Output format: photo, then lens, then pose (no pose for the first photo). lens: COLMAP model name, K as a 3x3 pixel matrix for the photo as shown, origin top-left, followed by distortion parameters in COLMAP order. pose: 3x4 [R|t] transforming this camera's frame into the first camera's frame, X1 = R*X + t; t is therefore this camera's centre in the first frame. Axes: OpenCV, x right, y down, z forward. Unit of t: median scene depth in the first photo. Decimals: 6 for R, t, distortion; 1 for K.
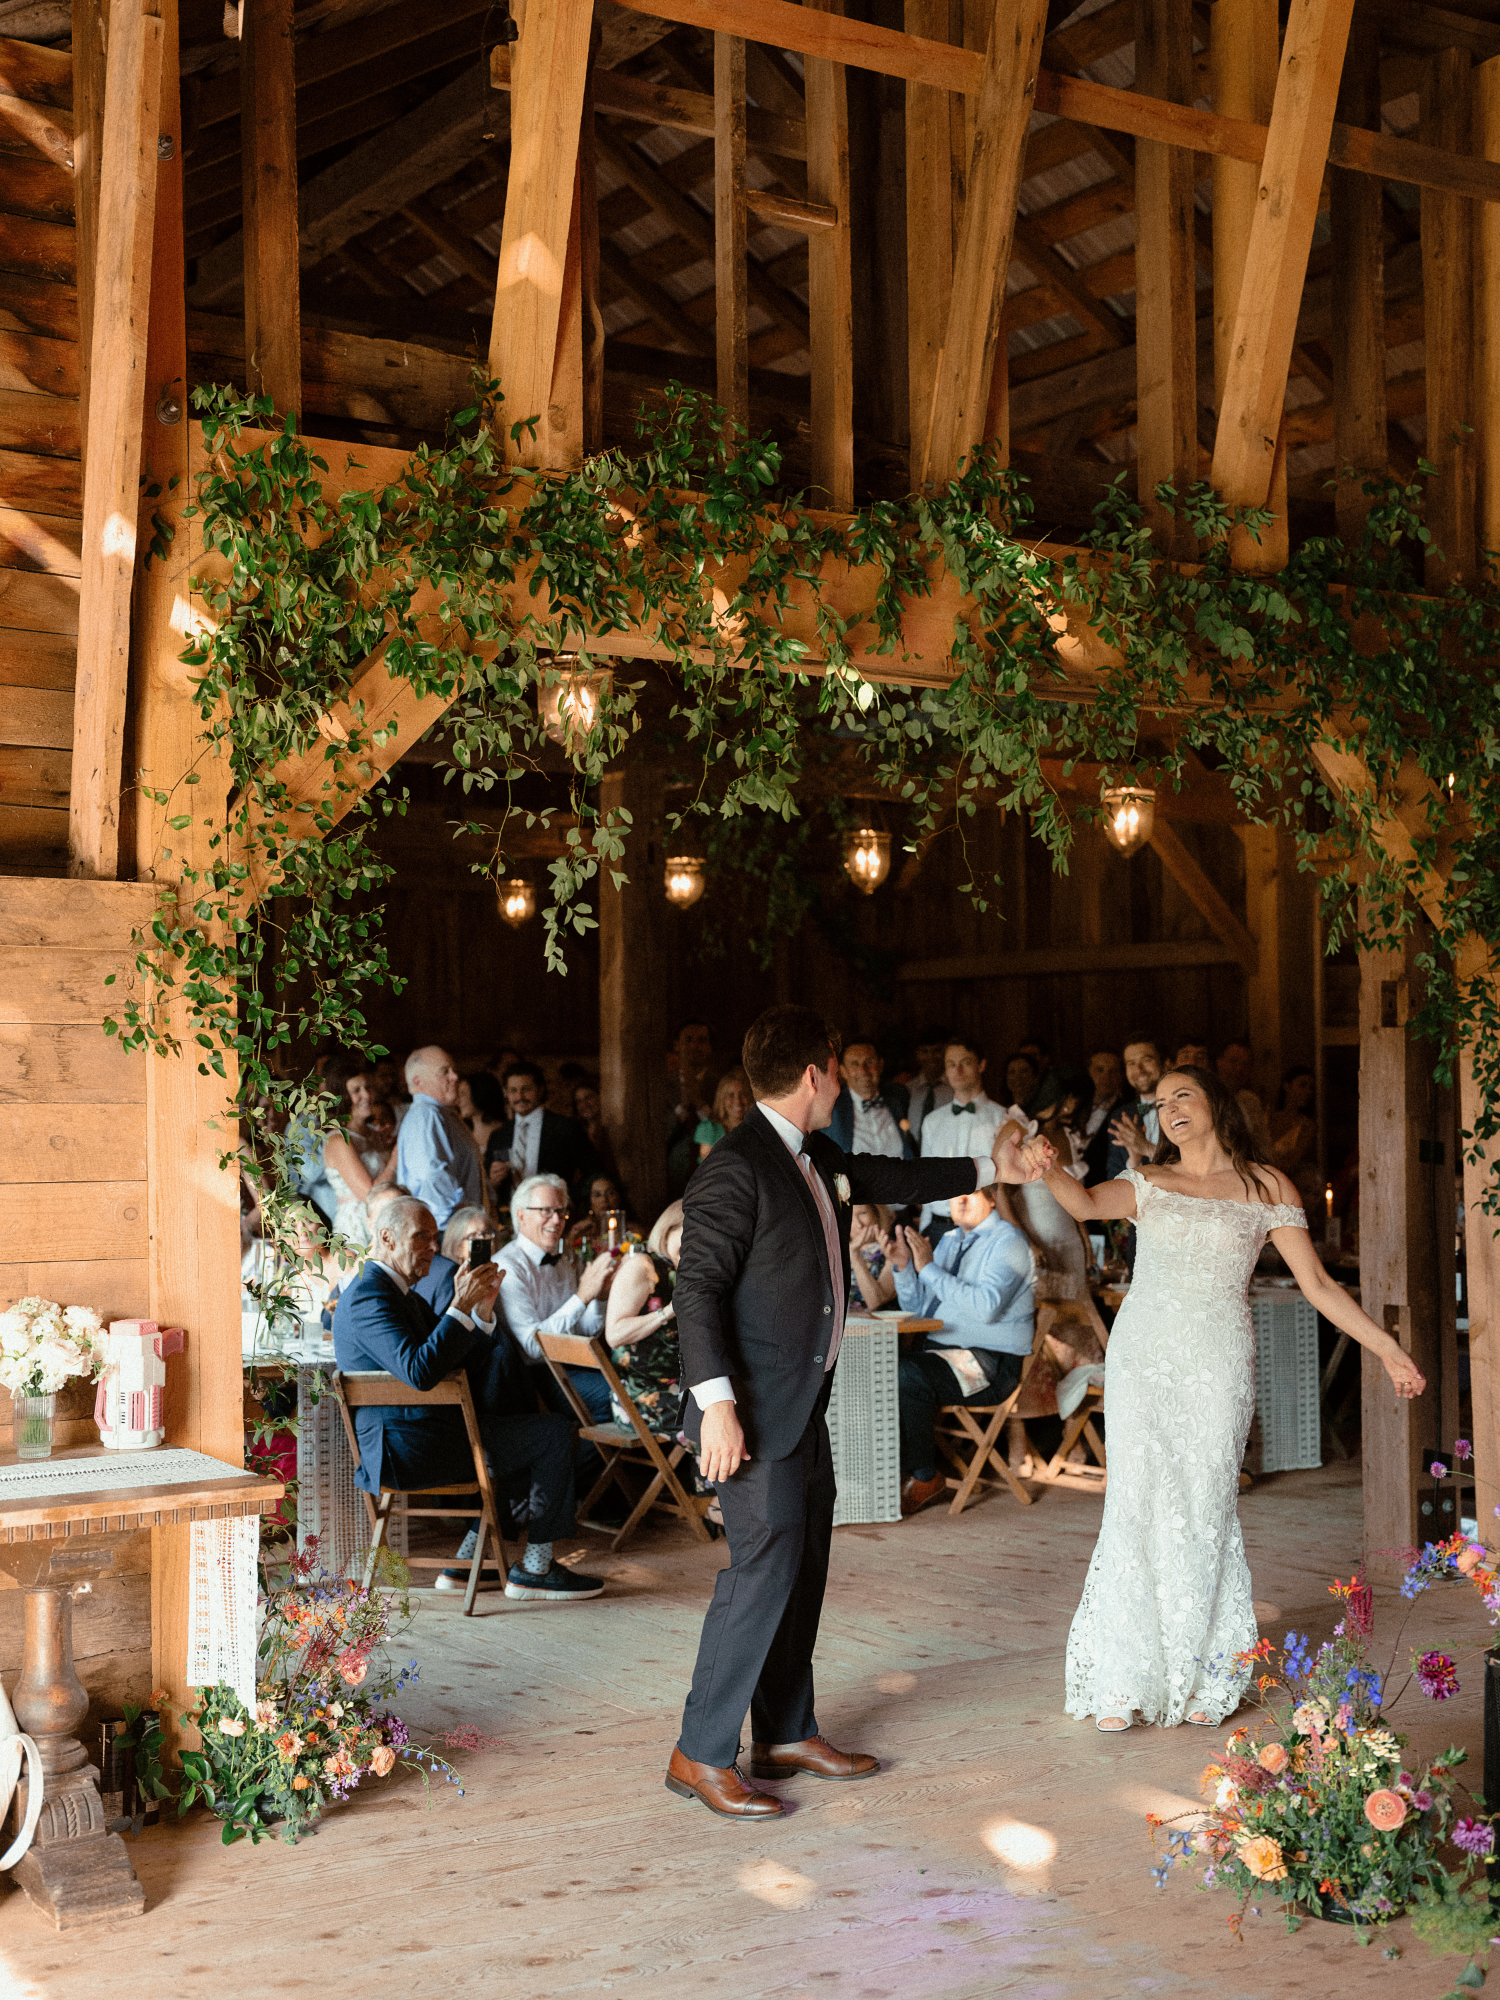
lens RADIAL K [[2604.6, 0, 750.0], [0, 2604.6, 1000.0], [0, 0, 1]] dist [0.000091, 0.358511]
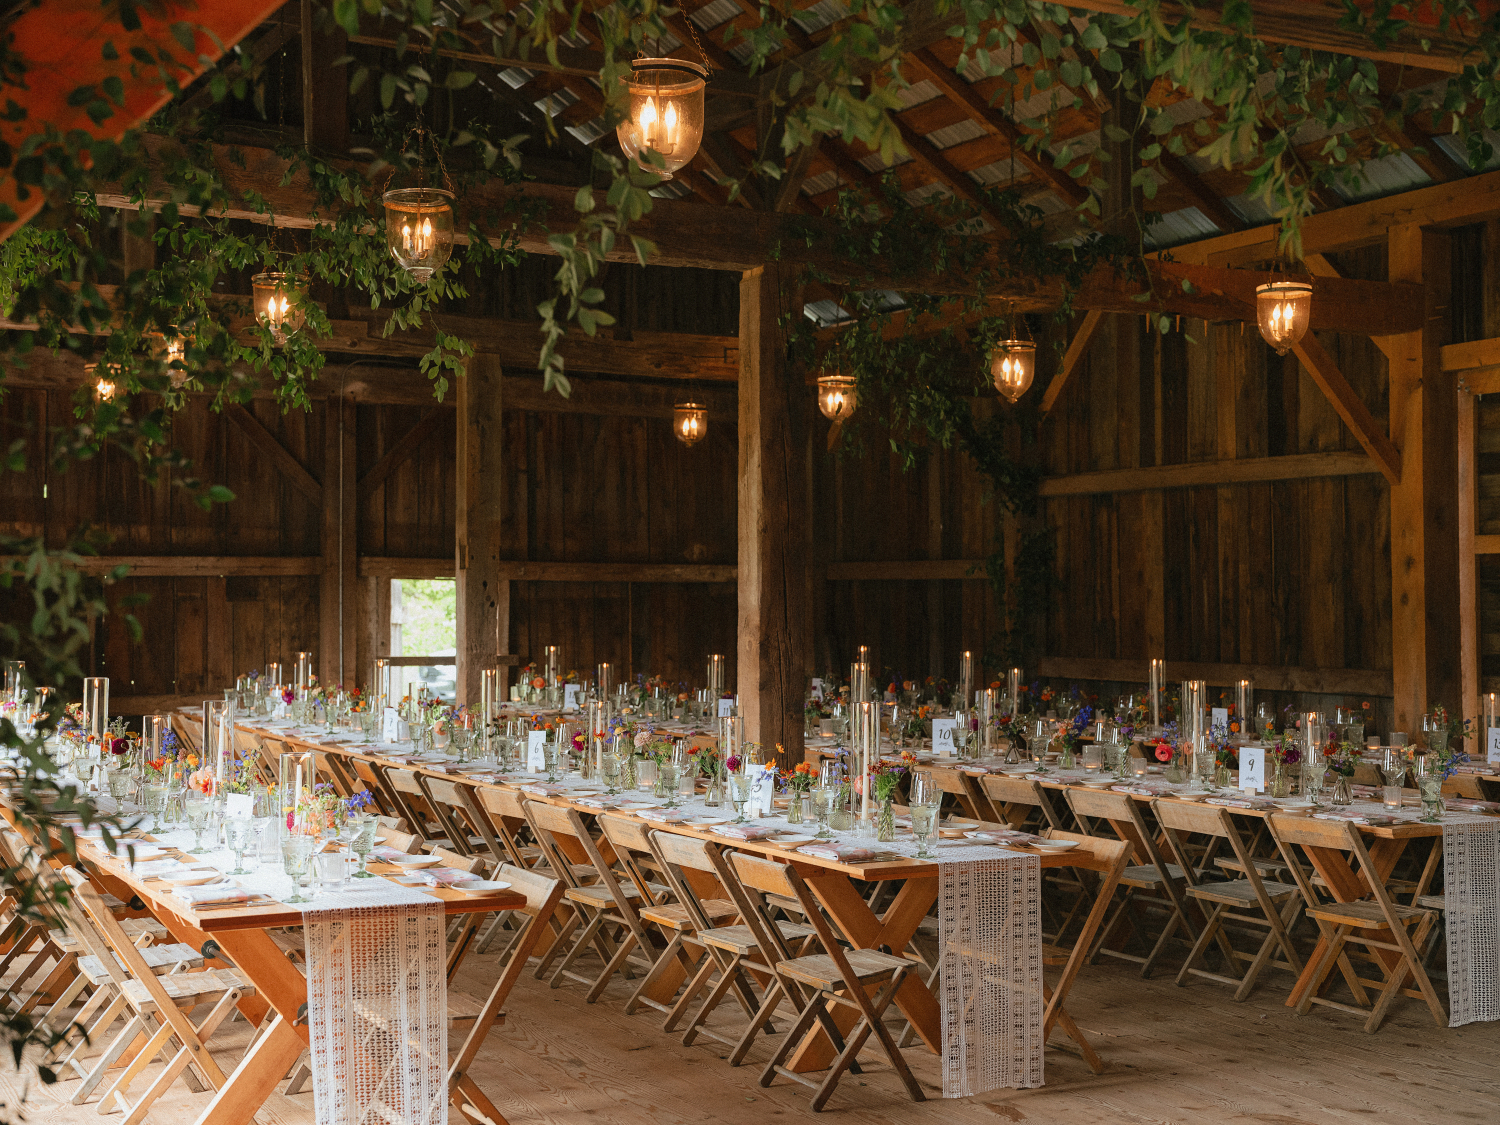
lens RADIAL K [[1953.4, 0, 750.0], [0, 1953.4, 562.5], [0, 0, 1]] dist [0.000091, 0.358511]
pose [[0.995999, 0.005444, -0.089197, 0.013125], [-0.004249, 0.999899, 0.013589, 0.013771], [0.089262, -0.013156, 0.995921, 0.255441]]
